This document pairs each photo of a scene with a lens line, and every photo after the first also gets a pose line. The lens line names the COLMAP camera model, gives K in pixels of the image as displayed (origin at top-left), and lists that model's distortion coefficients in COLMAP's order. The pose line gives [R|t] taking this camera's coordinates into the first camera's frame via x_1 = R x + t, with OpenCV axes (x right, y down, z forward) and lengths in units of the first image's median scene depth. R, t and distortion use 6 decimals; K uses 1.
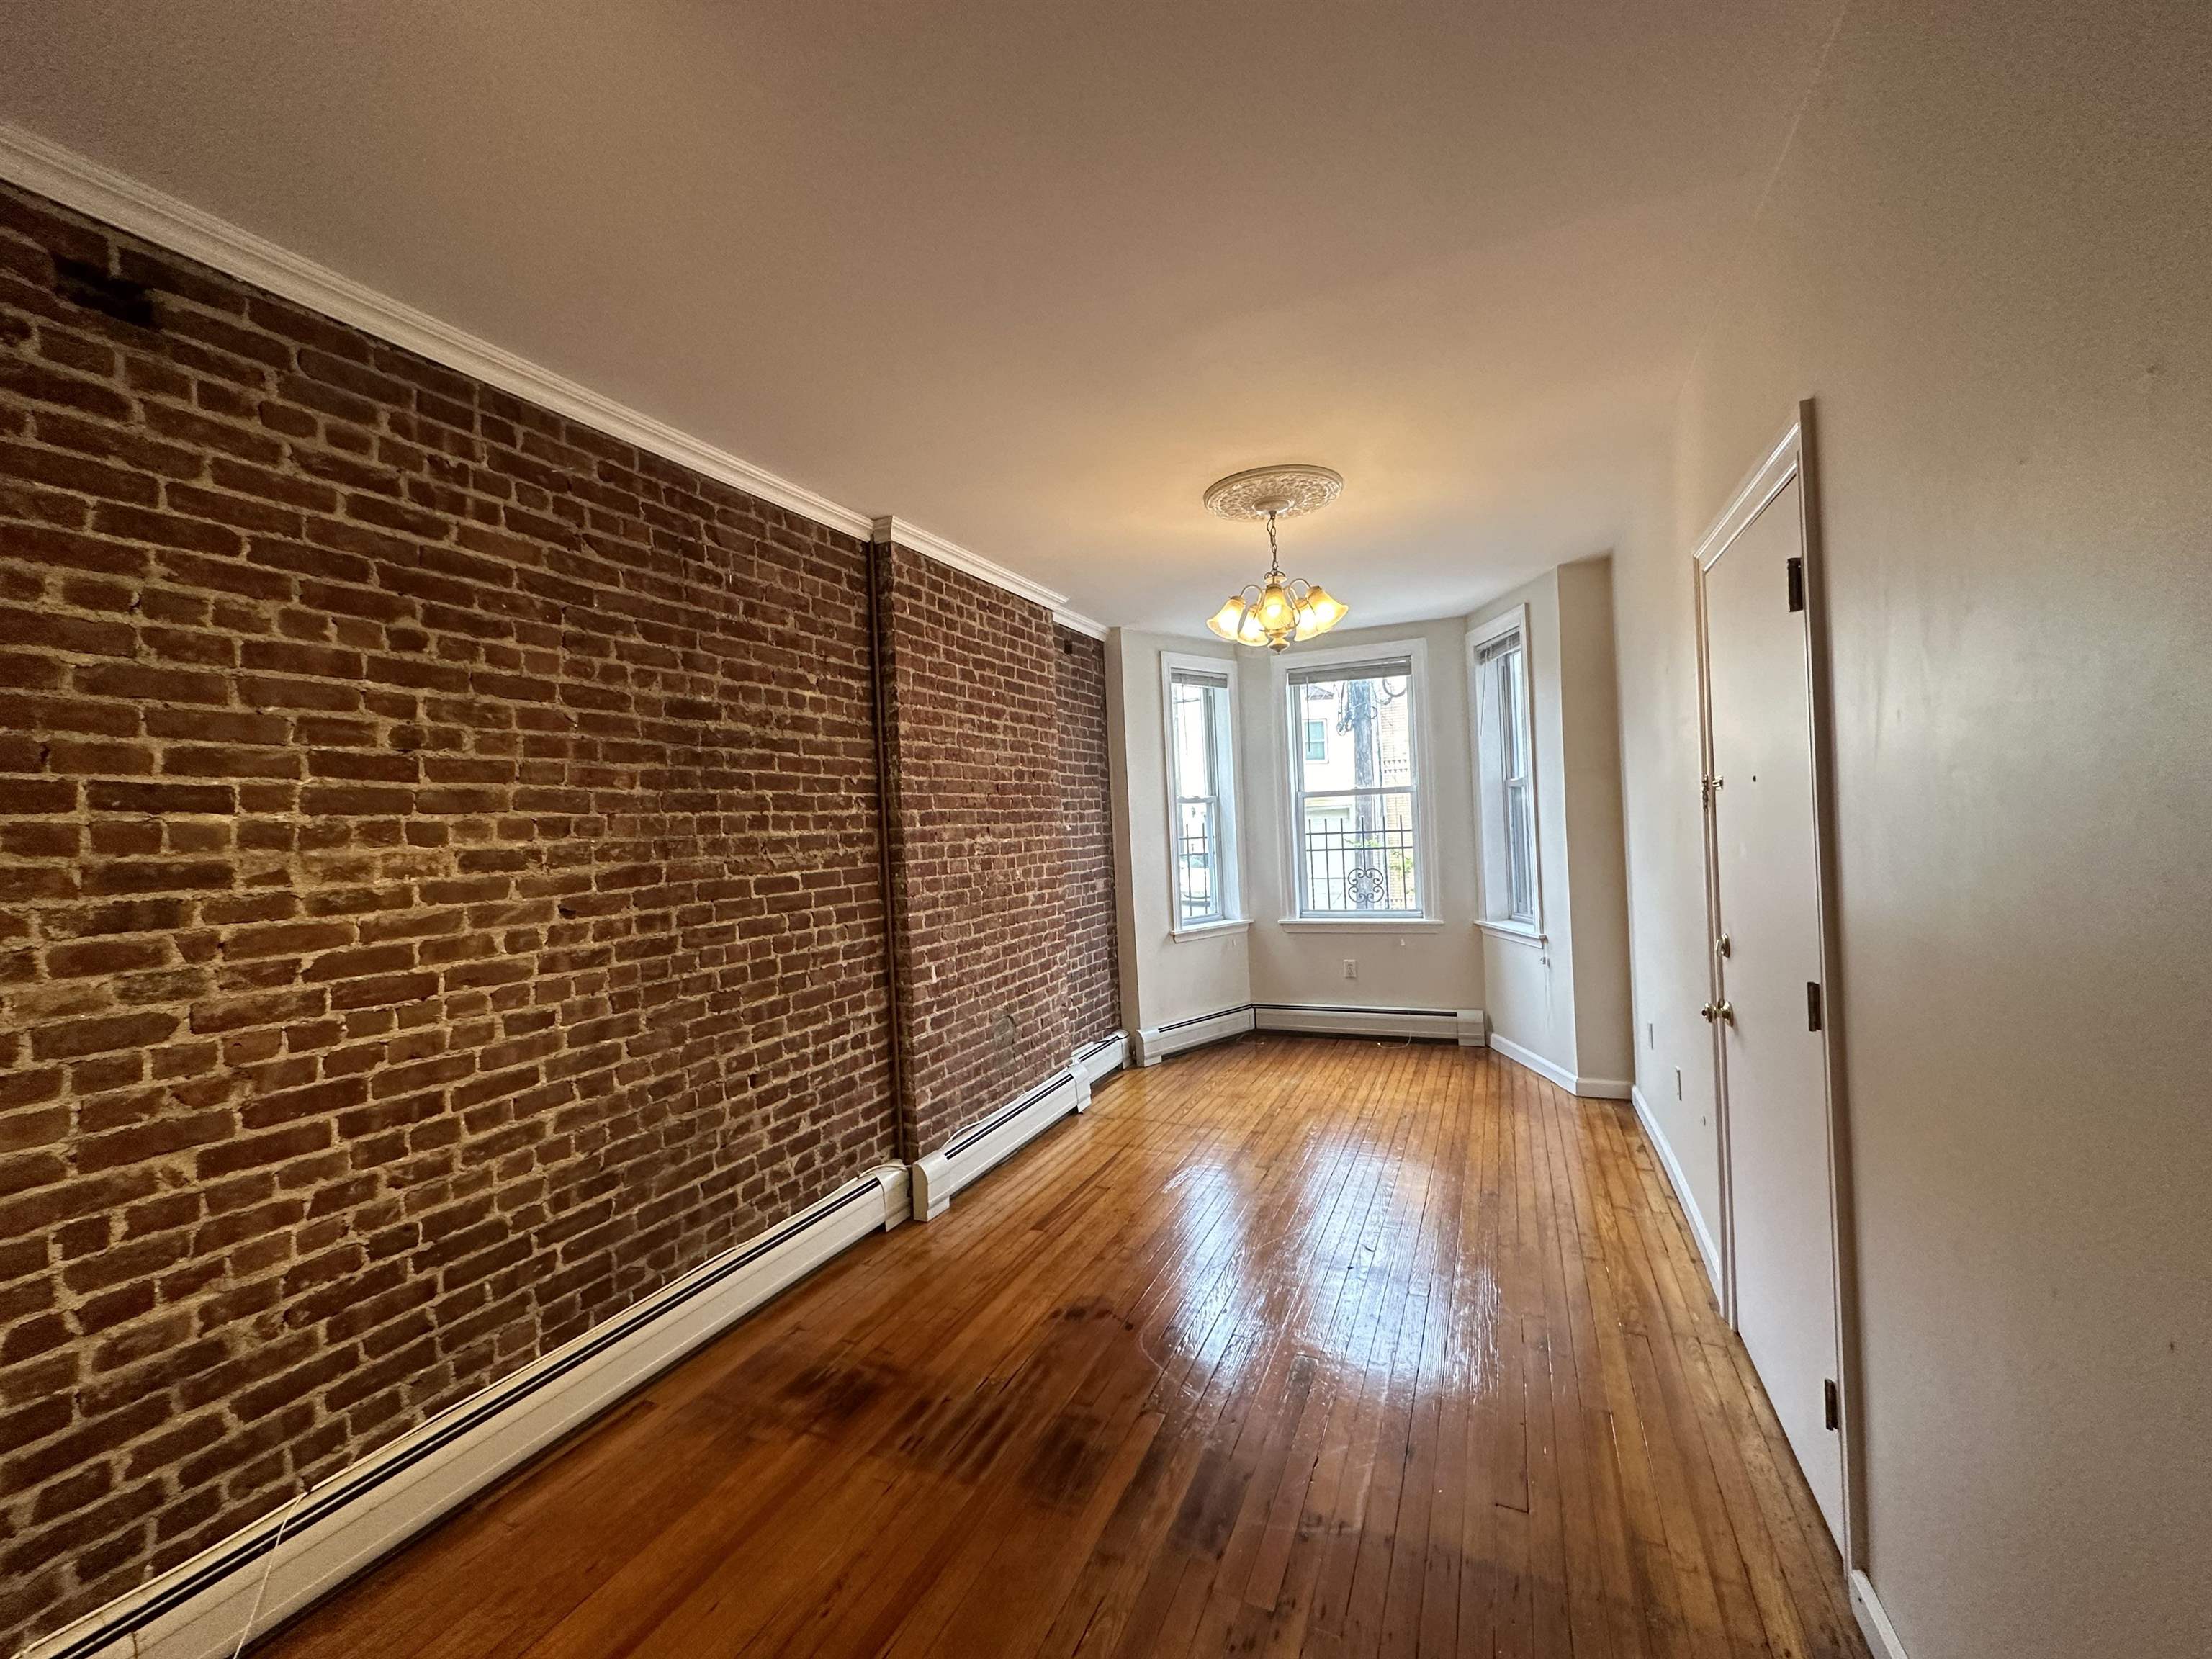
lens RADIAL K [[874.7, 0, 1103.8], [0, 874.7, 829.9], [0, 0, 1]] dist [-0.004295, 0.000225]
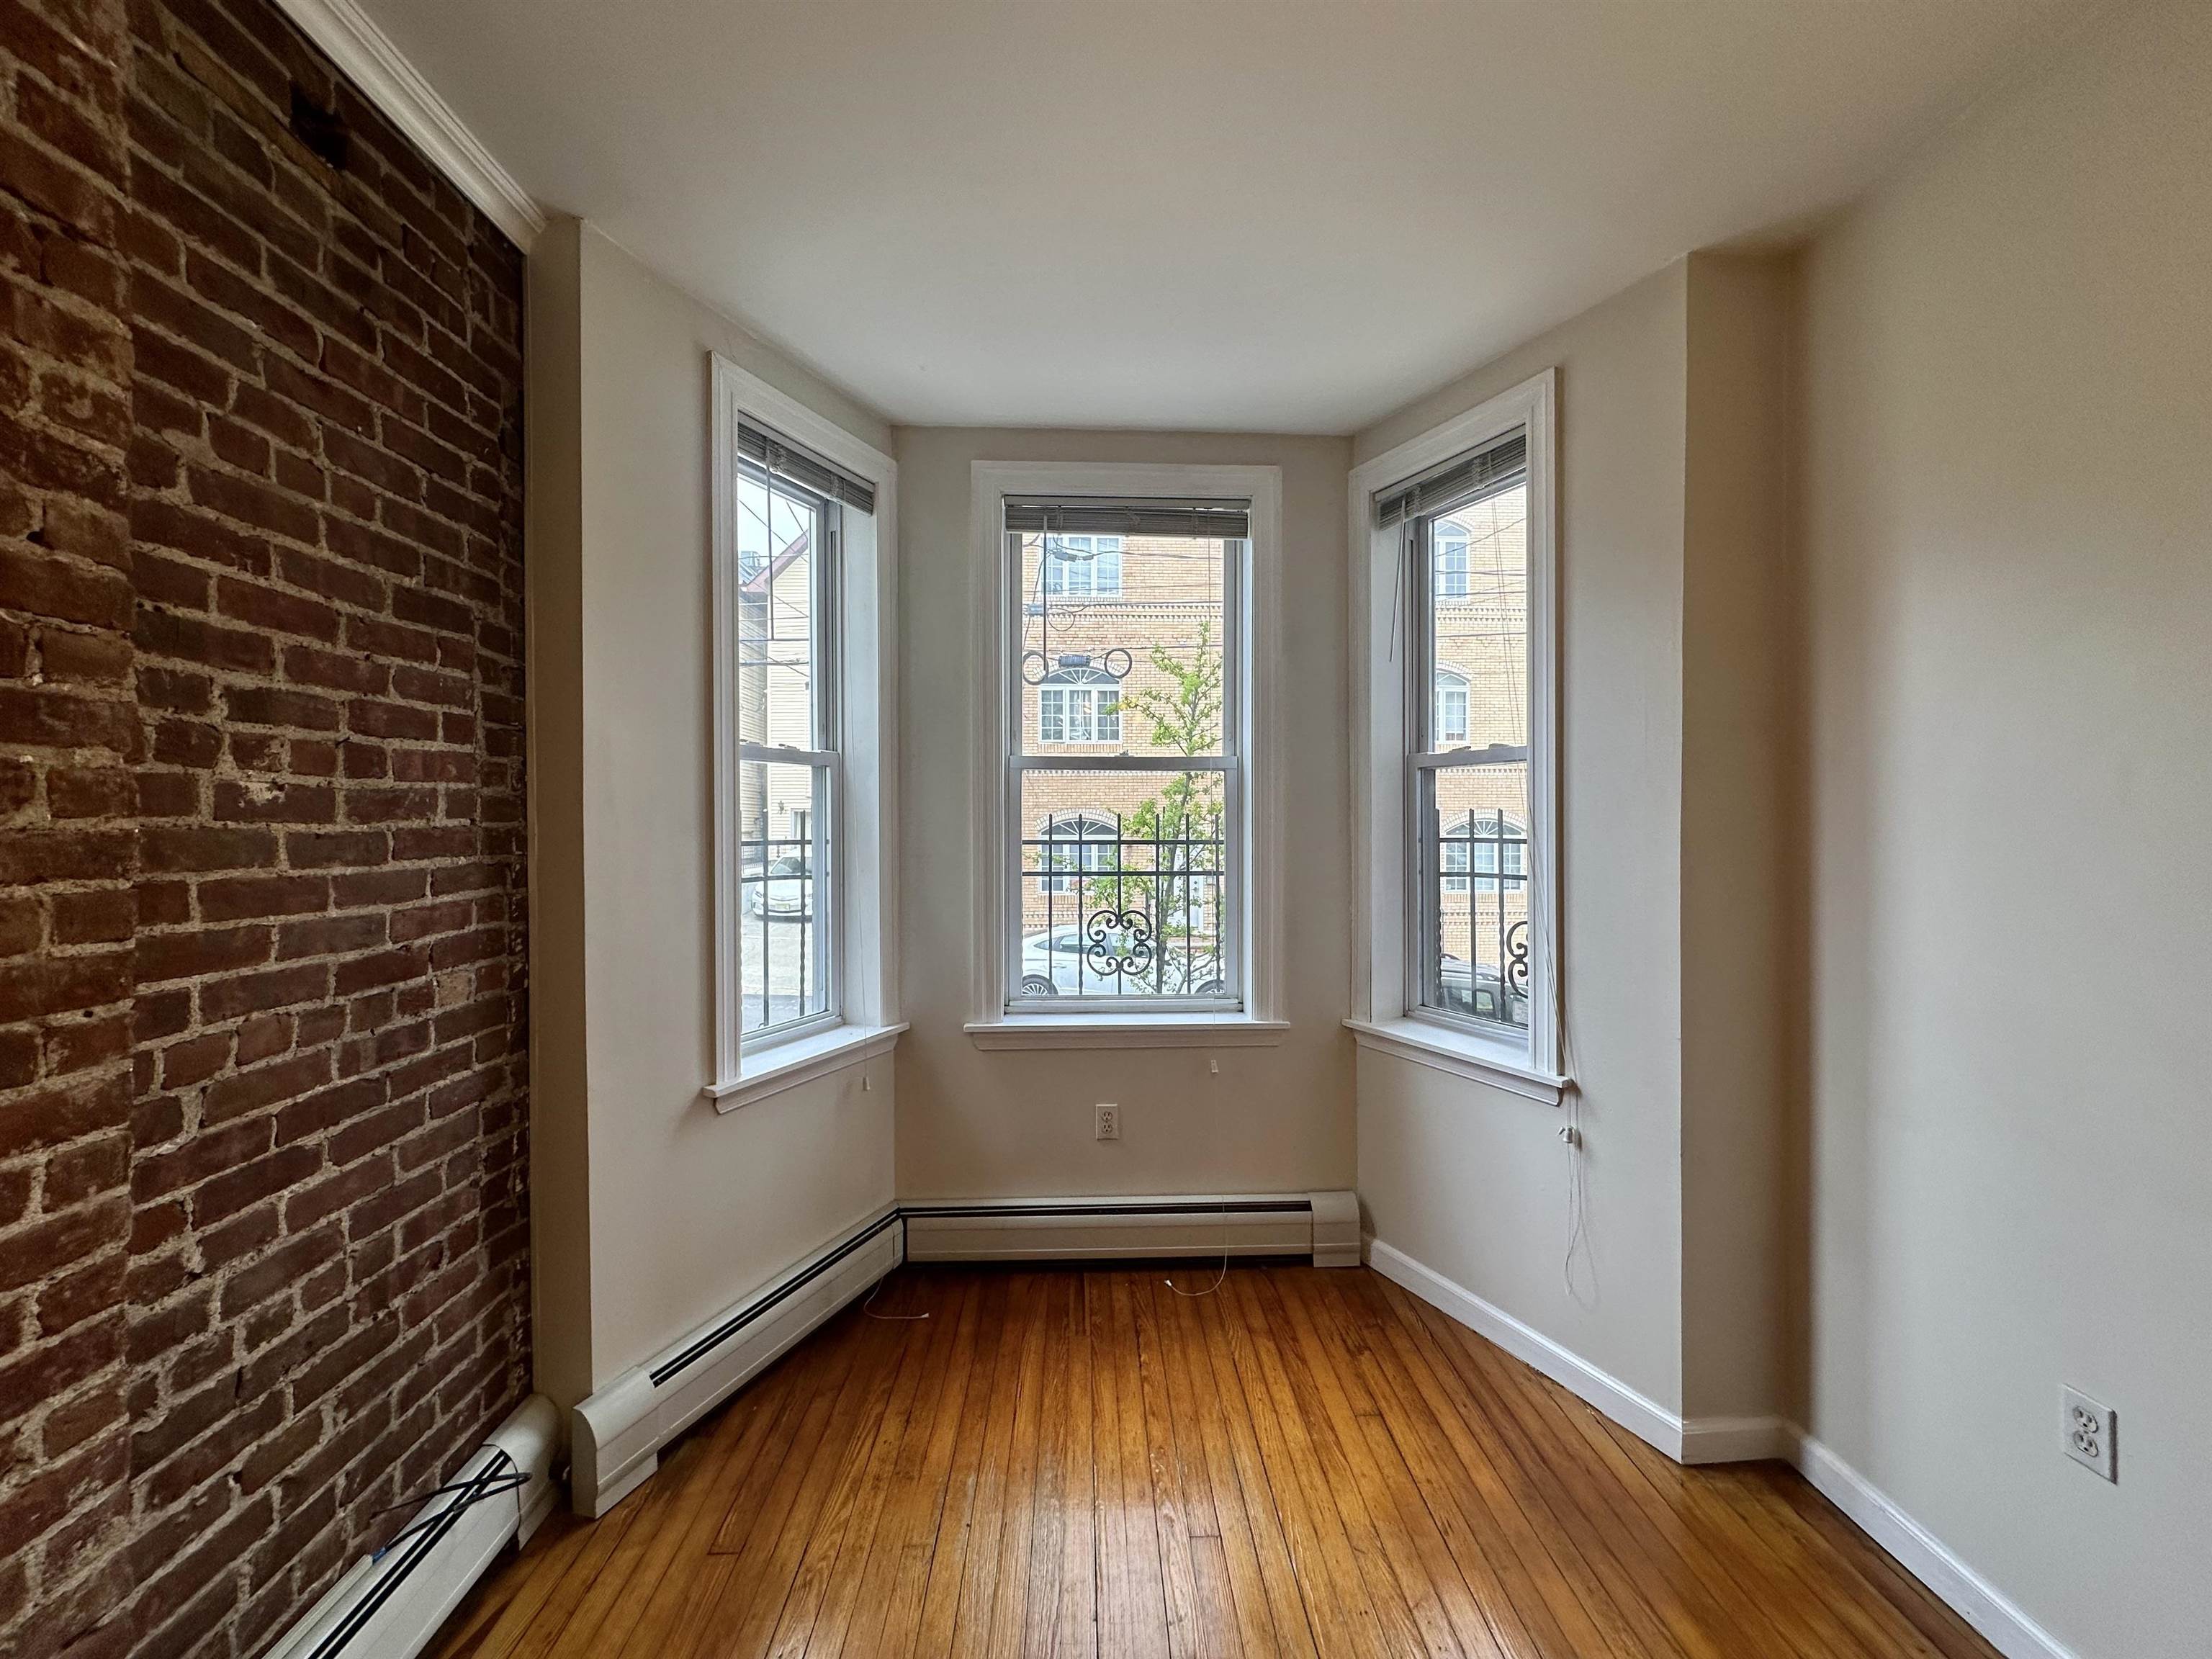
lens RADIAL K [[874.7, 0, 1107.9], [0, 874.7, 823.6], [0, 0, 1]] dist [-0.004295, 0.000225]
pose [[0.893350, 0.042484, 0.447349, 0.086635], [-0.038402, 0.999097, -0.018194, 0.002572], [-0.447718, -0.000925, 0.894174, 0.860493]]
